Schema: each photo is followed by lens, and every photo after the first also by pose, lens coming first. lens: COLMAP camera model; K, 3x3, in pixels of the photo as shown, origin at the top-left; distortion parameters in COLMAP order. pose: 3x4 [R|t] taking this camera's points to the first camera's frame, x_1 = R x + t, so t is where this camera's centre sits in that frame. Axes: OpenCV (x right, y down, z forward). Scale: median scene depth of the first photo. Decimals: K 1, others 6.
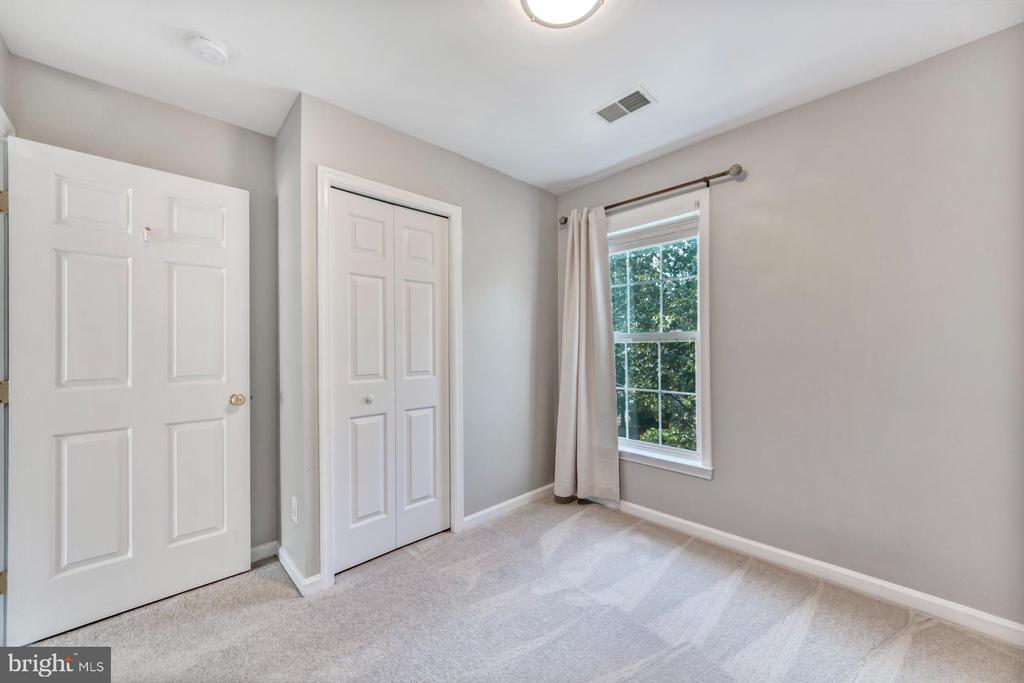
lens RADIAL K [[383.4, 0, 512.0], [0, 383.4, 341.5], [0, 0, 1]] dist [0.000587, -0.000030]
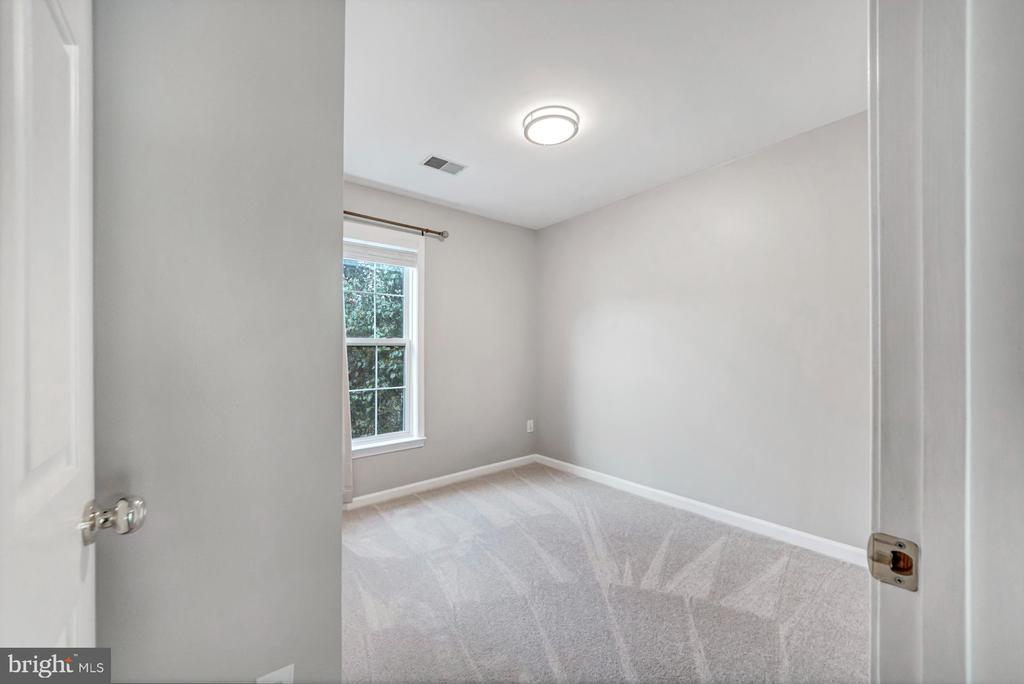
lens RADIAL K [[384.5, 0, 506.9], [0, 384.5, 347.2], [0, 0, 1]] dist [0.000370, -0.000096]
pose [[0.085039, 0.011045, 0.996316, -0.830825], [-0.009034, 0.999906, -0.010314, 0.012073], [-0.996337, -0.008124, 0.085131, 0.568332]]
